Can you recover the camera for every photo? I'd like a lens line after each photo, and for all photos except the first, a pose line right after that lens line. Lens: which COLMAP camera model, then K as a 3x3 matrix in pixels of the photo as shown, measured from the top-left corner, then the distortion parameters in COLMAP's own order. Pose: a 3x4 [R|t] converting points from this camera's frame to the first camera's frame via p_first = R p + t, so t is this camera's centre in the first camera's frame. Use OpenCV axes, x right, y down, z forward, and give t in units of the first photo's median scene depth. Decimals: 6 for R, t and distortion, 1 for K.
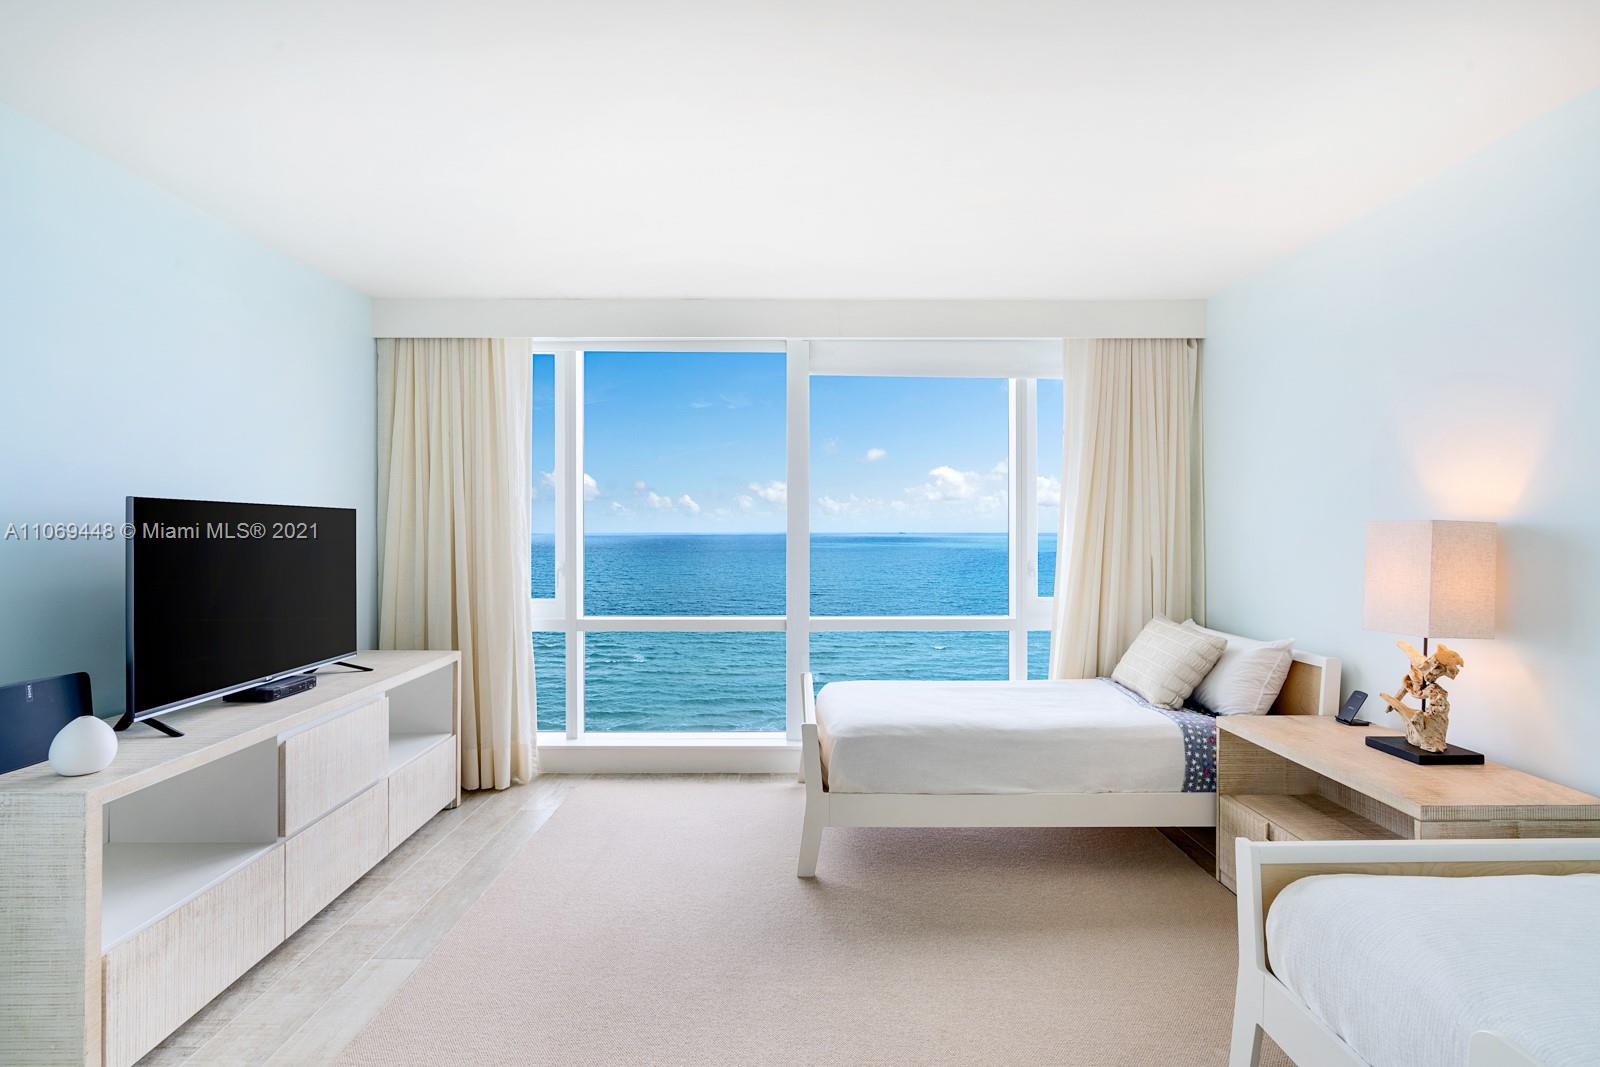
lens RADIAL K [[720.9, 0, 800.0], [0, 720.9, 533.5], [0, 0, 1]] dist [-0.013526, 0.006577]
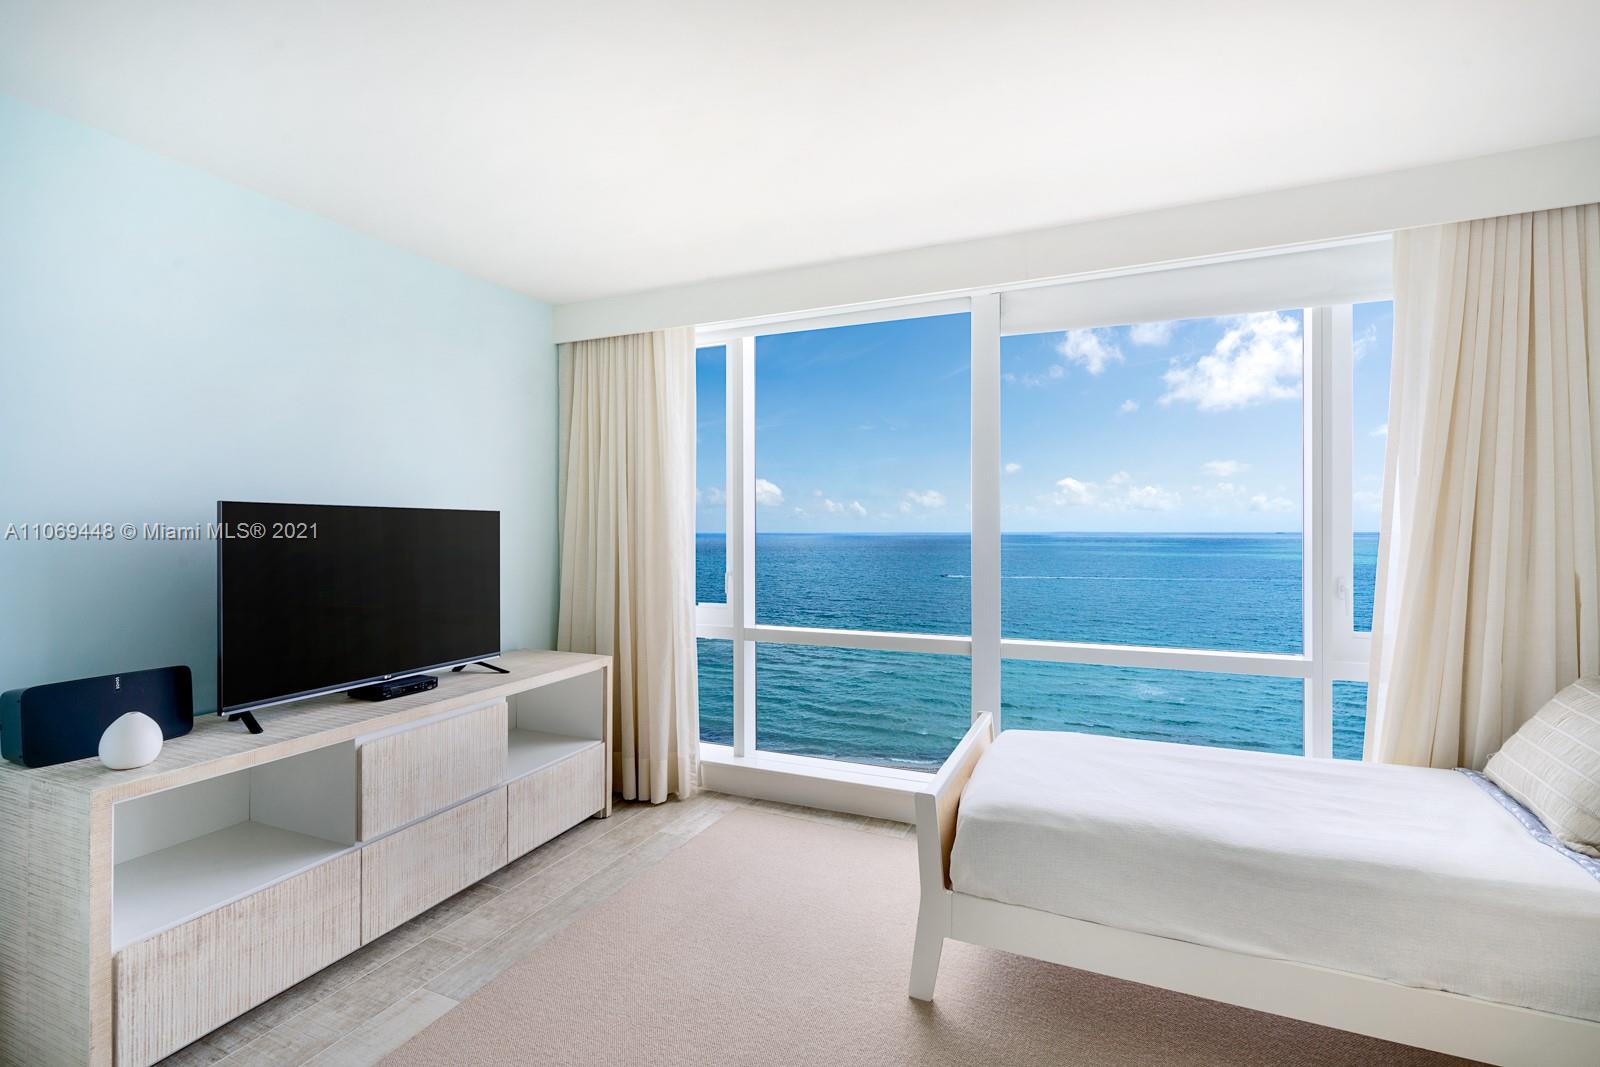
lens RADIAL K [[720.3, 0, 800.0], [0, 720.3, 533.5], [0, 0, 1]] dist [-0.000655, -0.000118]
pose [[0.915662, -0.000001, -0.401949, 0.185735], [-0.000255, 1.000000, -0.000584, -0.001834], [0.401948, 0.000637, 0.915662, 0.261771]]
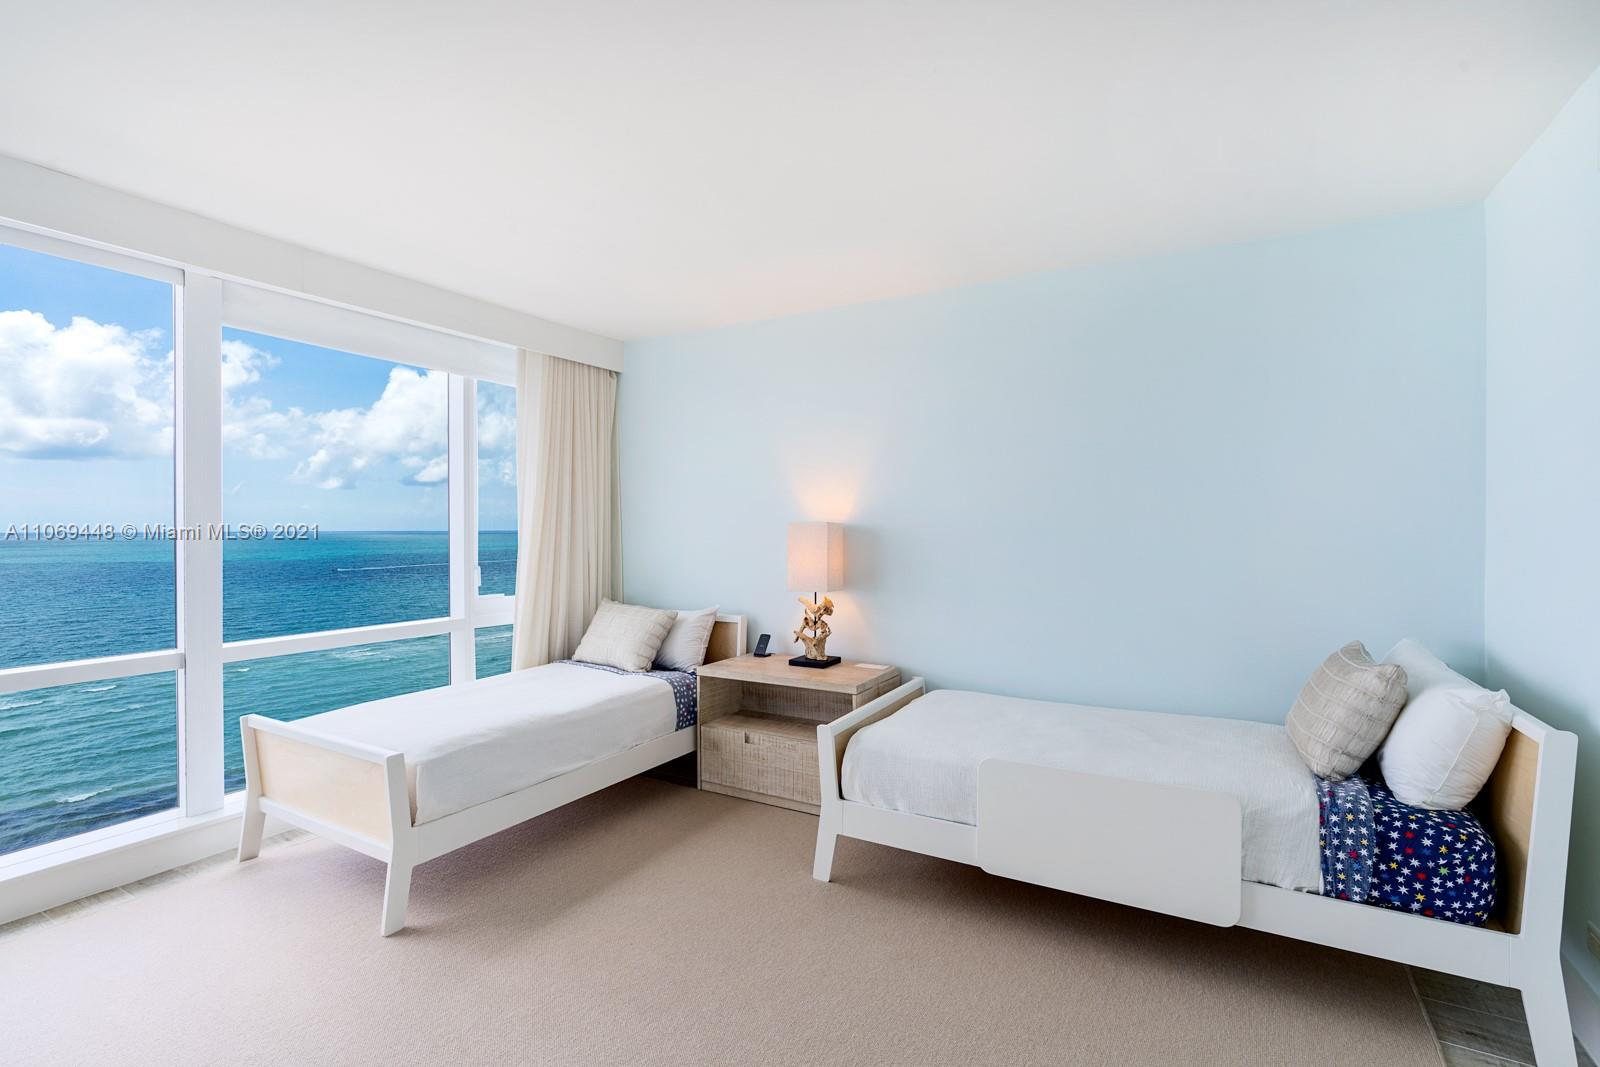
lens RADIAL K [[731.9, 0, 800.0], [0, 731.9, 533.5], [0, 0, 1]] dist [-0.017976, 0.000166]
pose [[0.500923, -0.007198, 0.865462, -0.473961], [0.004116, 0.999974, 0.005935, -0.003040], [-0.865482, 0.000589, 0.500940, 0.140450]]
